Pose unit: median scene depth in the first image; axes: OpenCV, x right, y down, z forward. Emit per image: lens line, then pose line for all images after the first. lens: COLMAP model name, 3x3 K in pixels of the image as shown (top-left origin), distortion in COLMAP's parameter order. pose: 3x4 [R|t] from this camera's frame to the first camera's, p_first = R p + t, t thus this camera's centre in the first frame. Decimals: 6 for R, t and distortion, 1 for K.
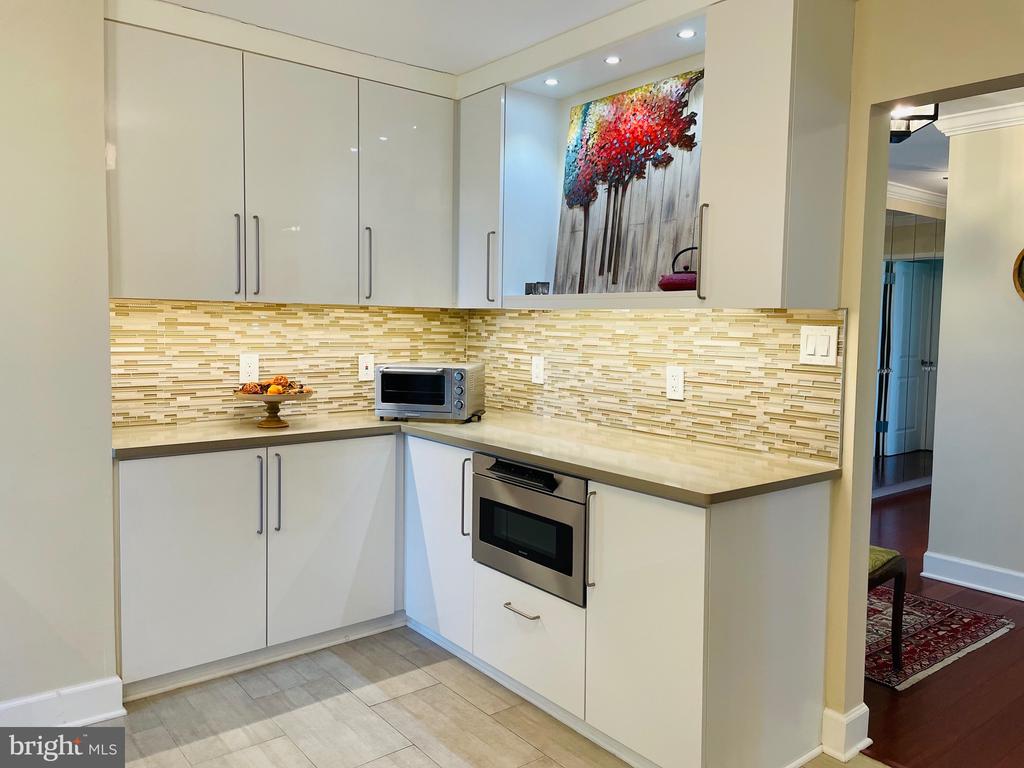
lens RADIAL K [[783.4, 0, 513.0], [0, 783.4, 377.2], [0, 0, 1]] dist [0.082319, -0.087021]
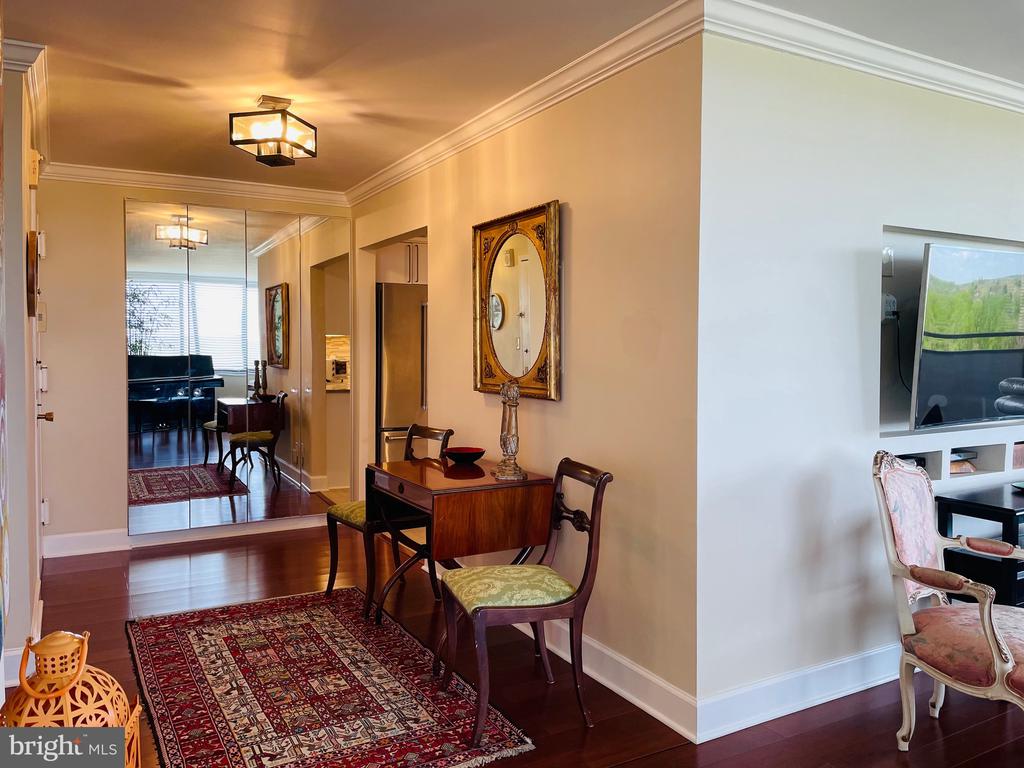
lens RADIAL K [[783.4, 0, 518.9], [0, 783.4, 379.2], [0, 0, 1]] dist [0.082319, -0.087021]
pose [[-0.988992, -0.026942, 0.145498, -0.020229], [-0.009259, 0.992625, 0.120868, -0.171998], [-0.147681, 0.118191, -0.981948, 2.444031]]
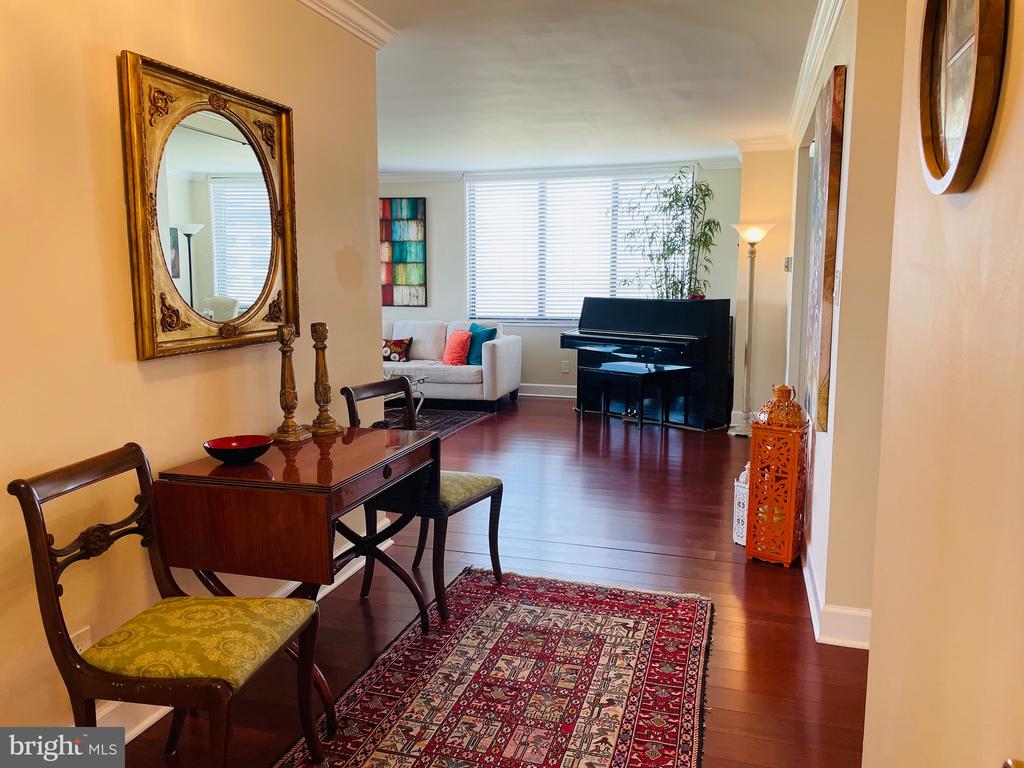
lens RADIAL K [[783.4, 0, 502.1], [0, 783.4, 382.2], [0, 0, 1]] dist [0.082319, -0.087021]
pose [[0.565148, 0.088926, -0.820183, 1.115123], [-0.048285, 0.996035, 0.074721, -0.034112], [0.823575, -0.002625, 0.567201, 0.926005]]
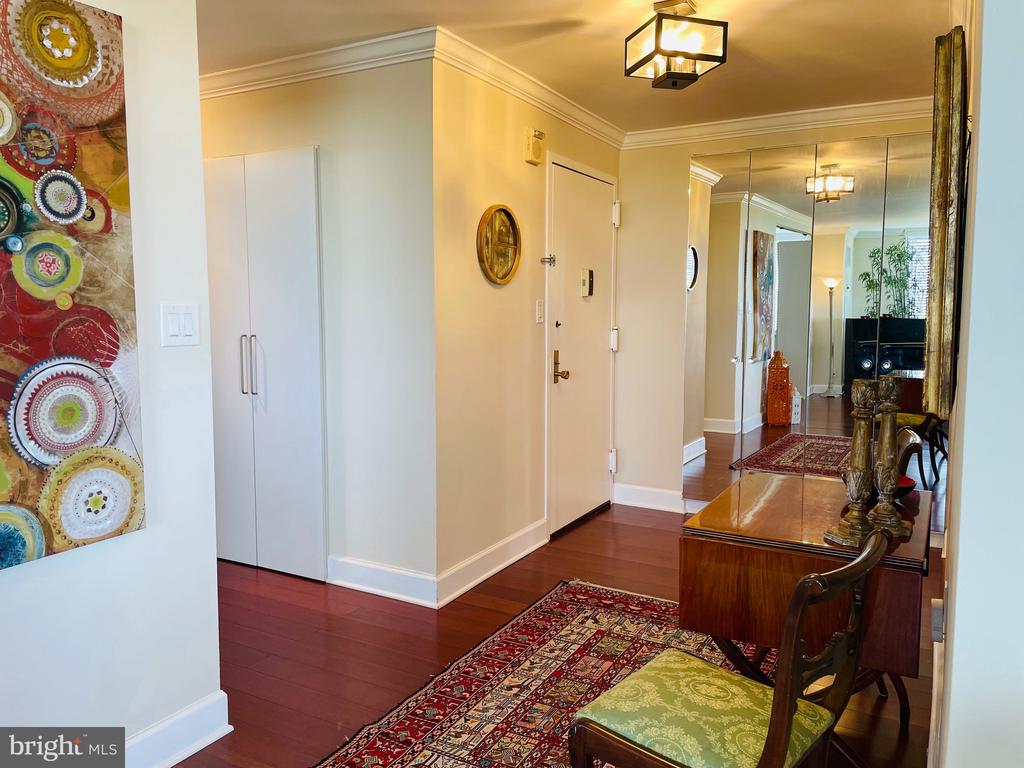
lens RADIAL K [[783.4, 0, 513.3], [0, 783.4, 375.9], [0, 0, 1]] dist [0.082319, -0.087021]
pose [[-0.388094, -0.104135, 0.915718, -0.344808], [0.060469, 0.988578, 0.138048, -0.138561], [-0.919634, 0.108948, -0.377365, 1.833282]]
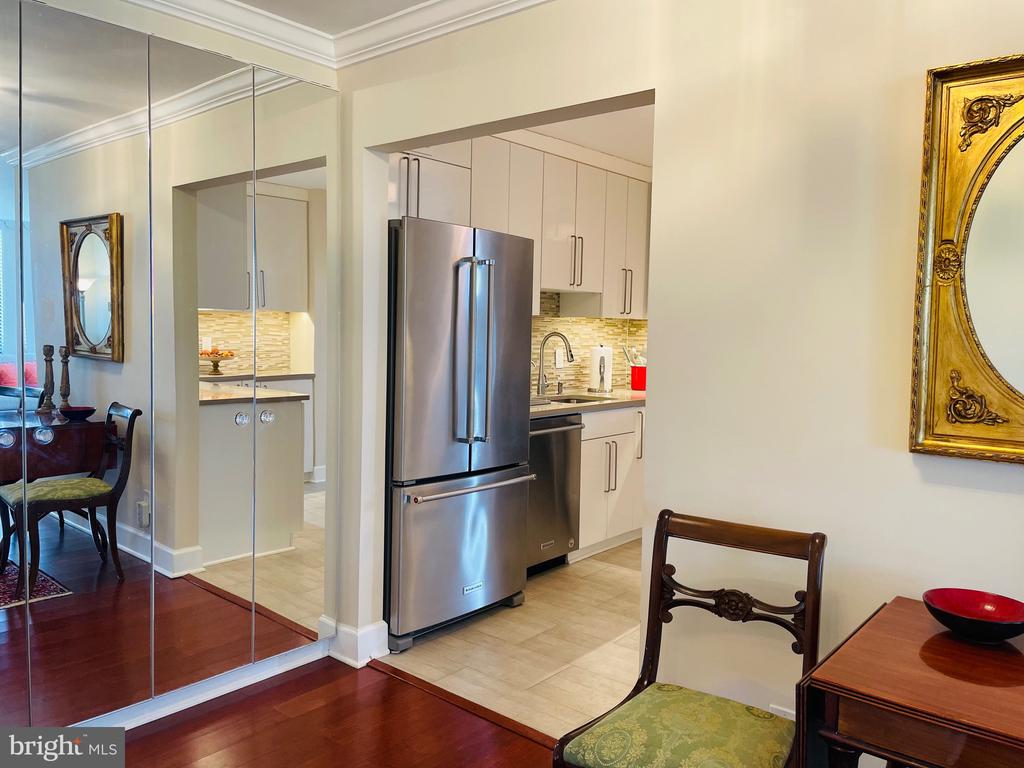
lens RADIAL K [[783.4, 0, 510.5], [0, 783.4, 374.3], [0, 0, 1]] dist [0.082319, -0.087021]
pose [[-0.978225, -0.024340, -0.206113, 0.705861], [-0.053143, 0.989366, 0.135387, -0.107408], [0.200626, 0.143393, -0.969117, 1.609394]]
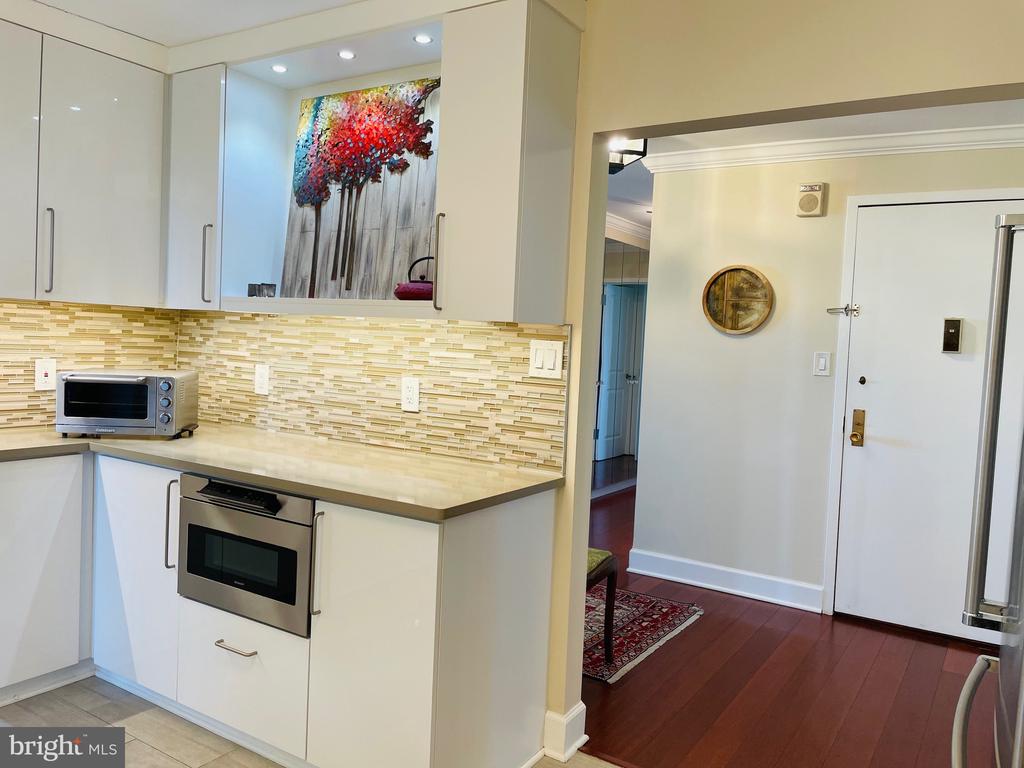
lens RADIAL K [[783.4, 0, 516.8], [0, 783.4, 370.1], [0, 0, 1]] dist [0.082319, -0.087021]
pose [[0.943196, 0.015014, 0.331898, 0.007002], [-0.007724, 0.999699, -0.023273, -0.001304], [-0.332148, 0.019387, 0.943028, 0.035965]]
